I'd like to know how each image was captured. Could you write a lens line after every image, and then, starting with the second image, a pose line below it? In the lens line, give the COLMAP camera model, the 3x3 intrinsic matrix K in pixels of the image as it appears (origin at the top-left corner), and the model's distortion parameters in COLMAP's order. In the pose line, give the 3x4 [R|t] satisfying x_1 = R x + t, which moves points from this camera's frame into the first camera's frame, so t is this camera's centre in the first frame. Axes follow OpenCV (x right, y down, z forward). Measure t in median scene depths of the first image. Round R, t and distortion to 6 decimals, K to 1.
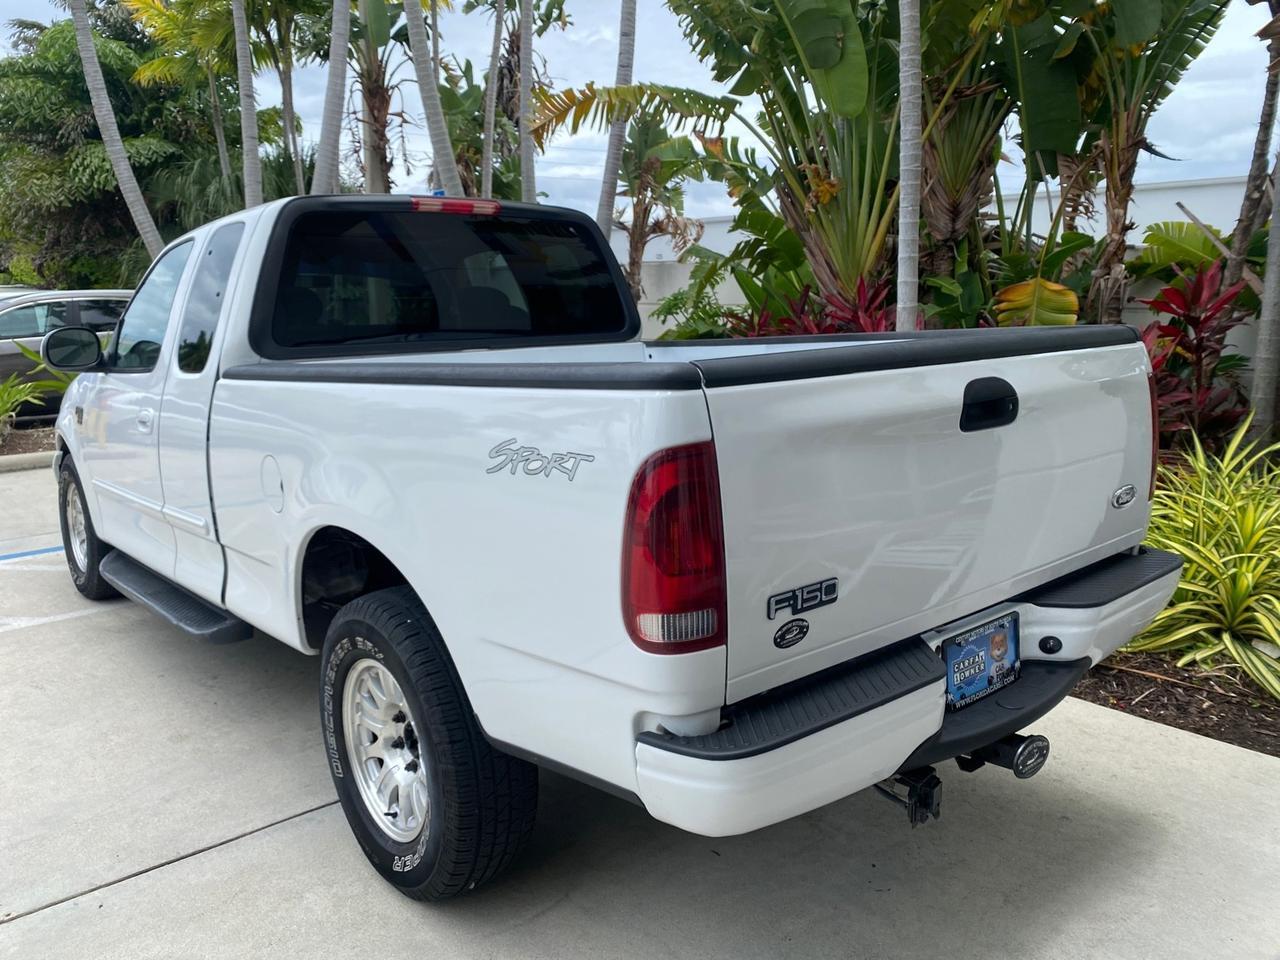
lens RADIAL K [[985.7, 0, 638.0], [0, 985.7, 482.4], [0, 0, 1]] dist [0.027289, -0.027844]
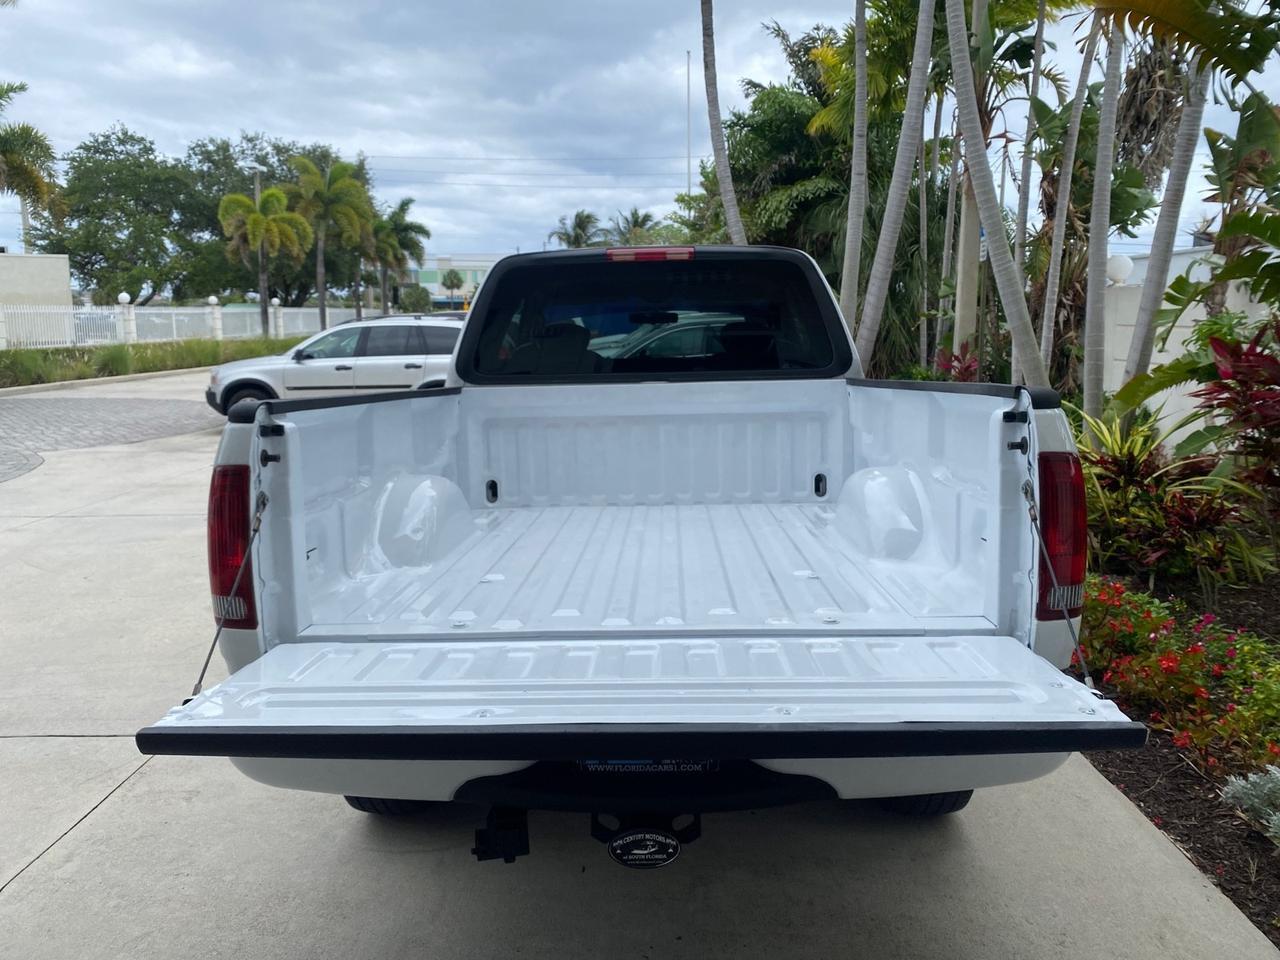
lens RADIAL K [[985.7, 0, 638.9], [0, 985.7, 483.6], [0, 0, 1]] dist [0.027289, -0.027844]
pose [[0.742400, 0.109836, -0.660892, 0.600388], [-0.120436, 0.992279, 0.029620, -0.054953], [0.659042, 0.057605, 0.749896, 0.174707]]
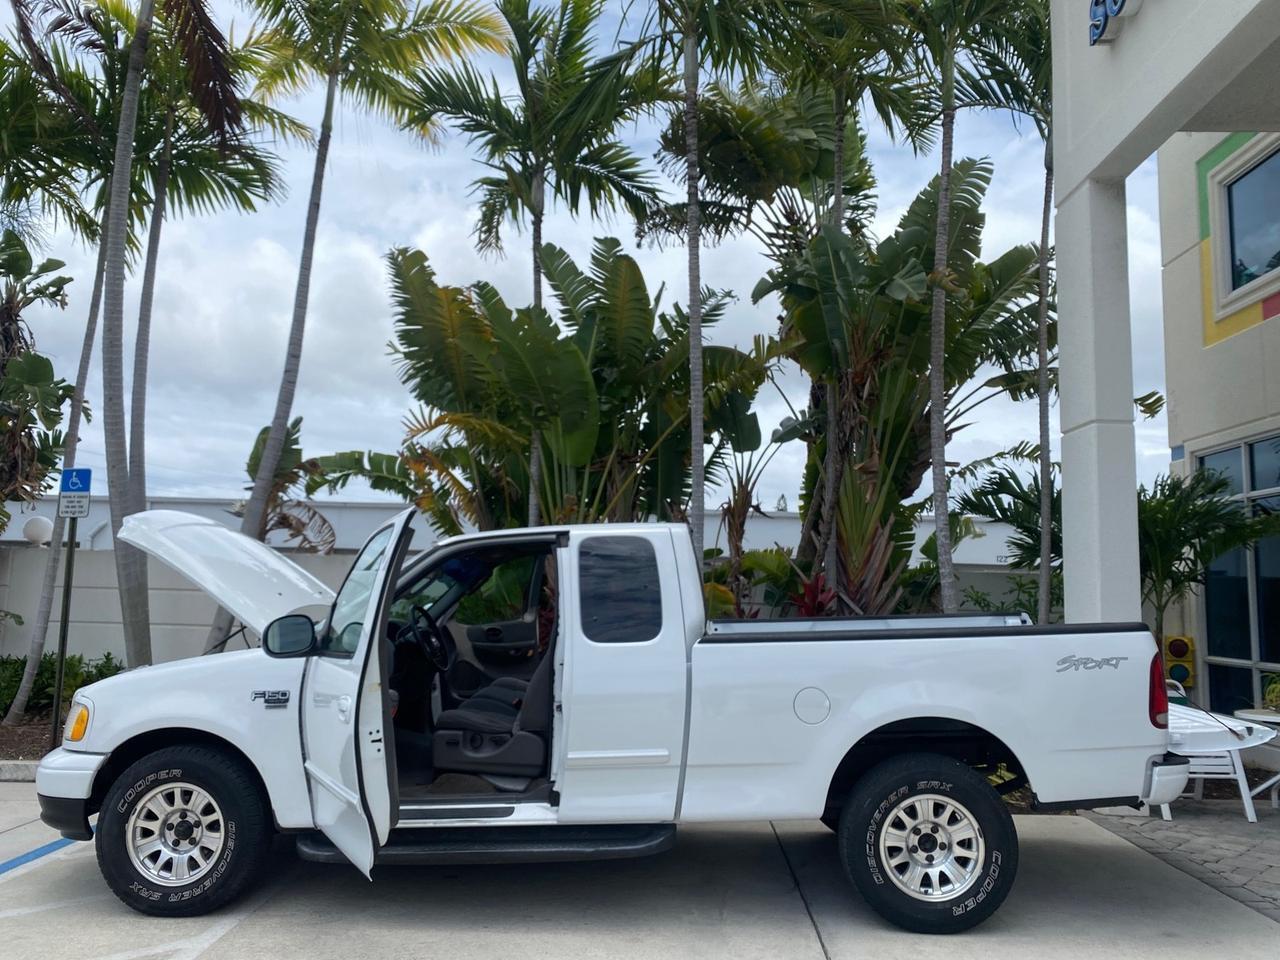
lens RADIAL K [[985.7, 0, 641.9], [0, 985.7, 480.2], [0, 0, 1]] dist [0.027289, -0.027844]
pose [[0.681219, 0.099940, 0.725226, -1.420763], [0.114933, 0.963754, -0.240769, 0.002395], [-0.723002, 0.247369, 0.645041, 0.048057]]
